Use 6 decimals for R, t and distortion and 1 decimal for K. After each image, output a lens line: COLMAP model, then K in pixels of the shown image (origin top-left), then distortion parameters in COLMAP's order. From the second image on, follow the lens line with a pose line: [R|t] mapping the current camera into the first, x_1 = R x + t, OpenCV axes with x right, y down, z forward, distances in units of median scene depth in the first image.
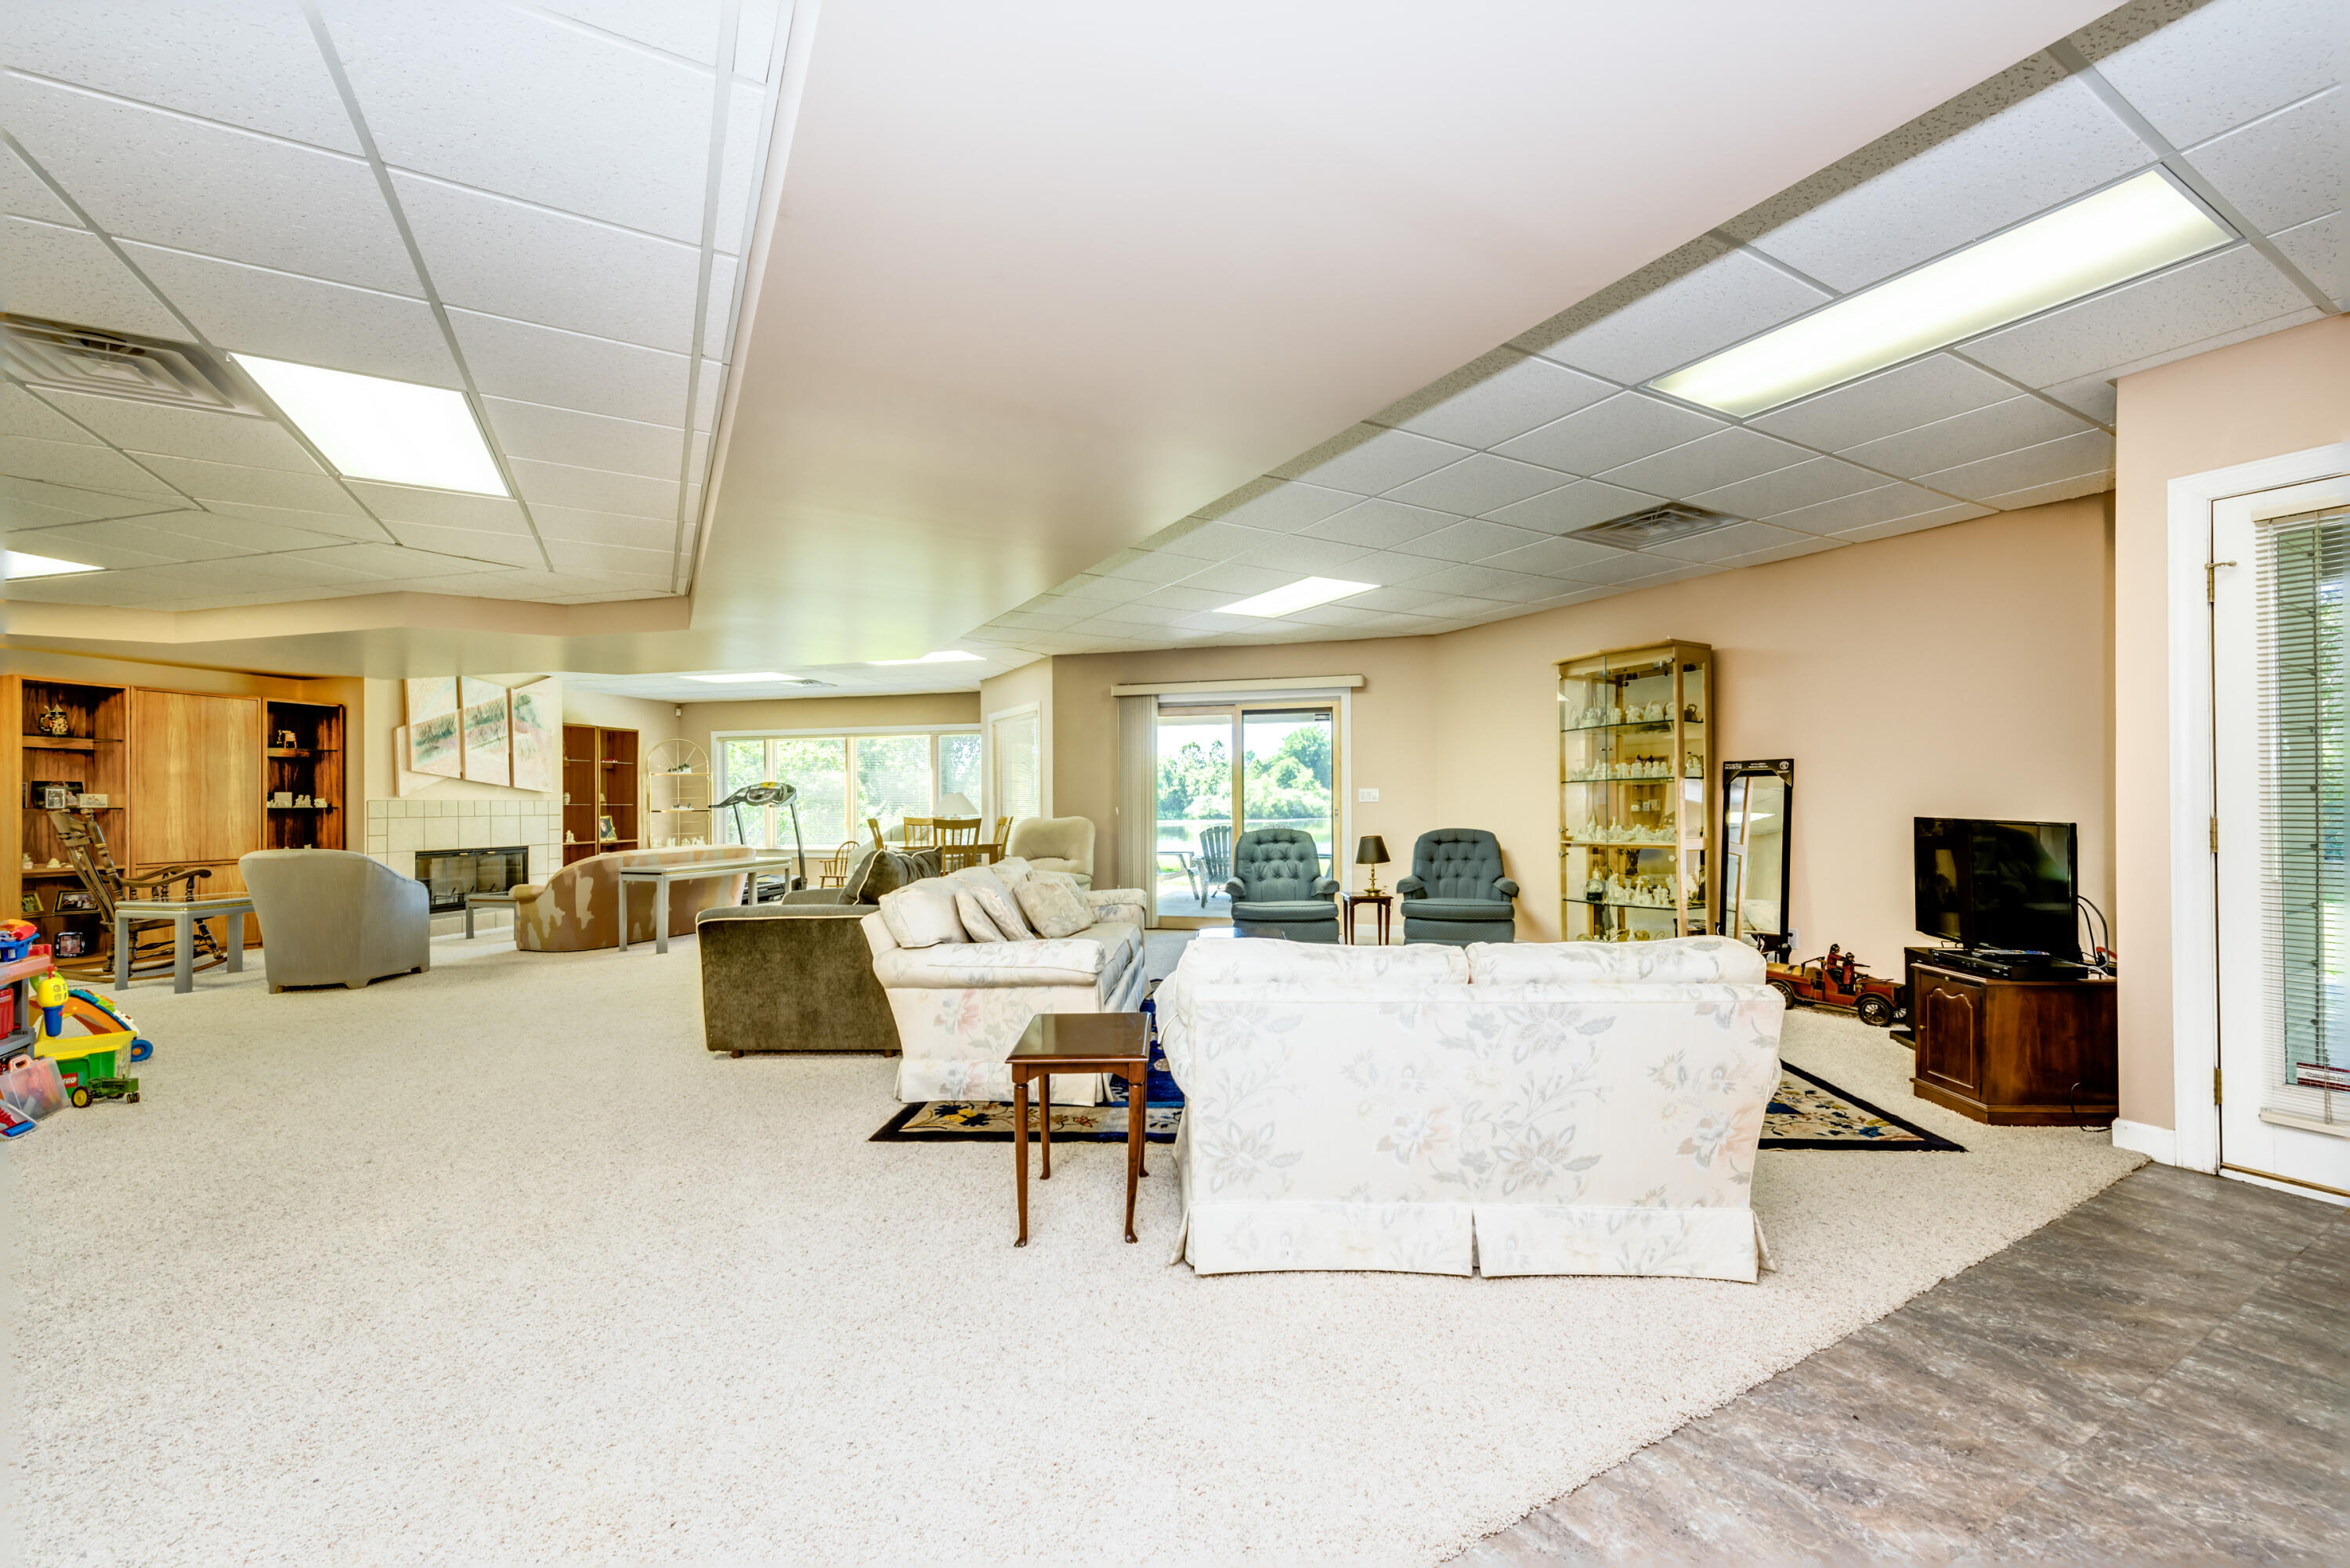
lens RADIAL K [[946.4, 0, 1187.6], [0, 946.4, 798.3], [0, 0, 1]] dist [0.008684, 0.000711]
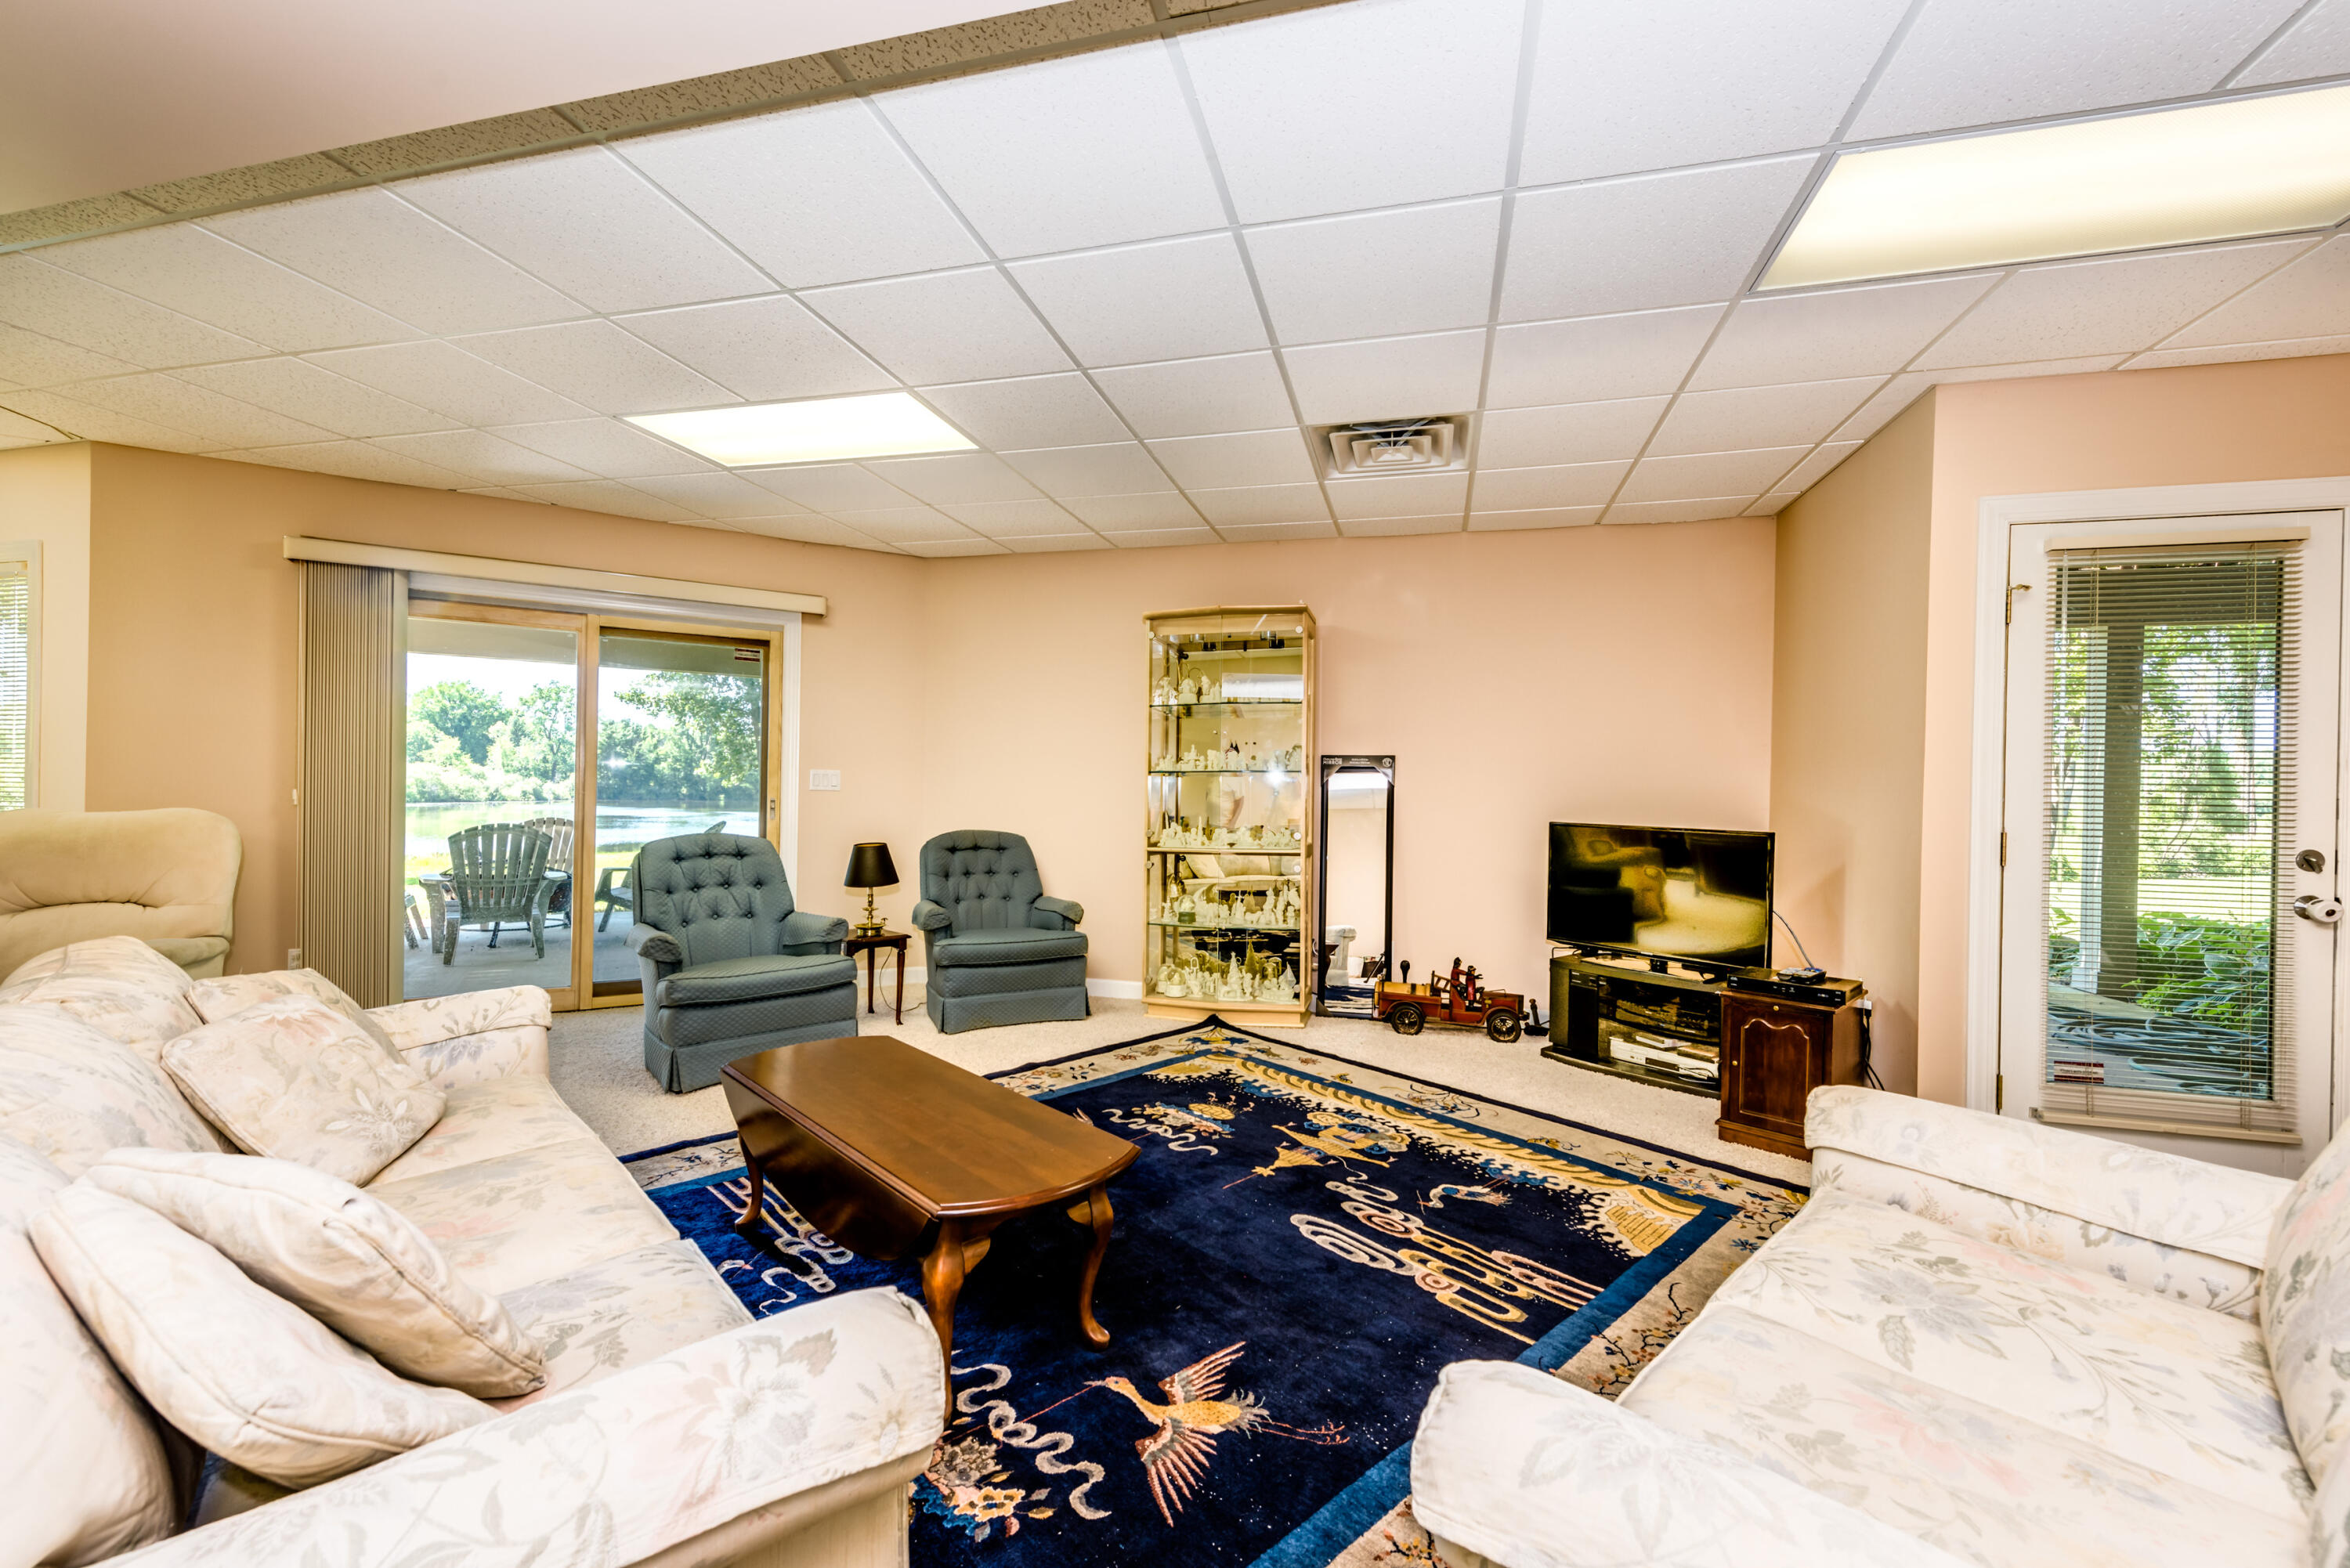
lens RADIAL K [[946.4, 0, 1177.6], [0, 946.4, 795.4], [0, 0, 1]] dist [0.008684, 0.000711]
pose [[0.700269, 0.015837, 0.713703, -0.122965], [-0.024411, 0.999700, 0.001767, 0.000396], [-0.713461, -0.018659, 0.700446, 0.395569]]
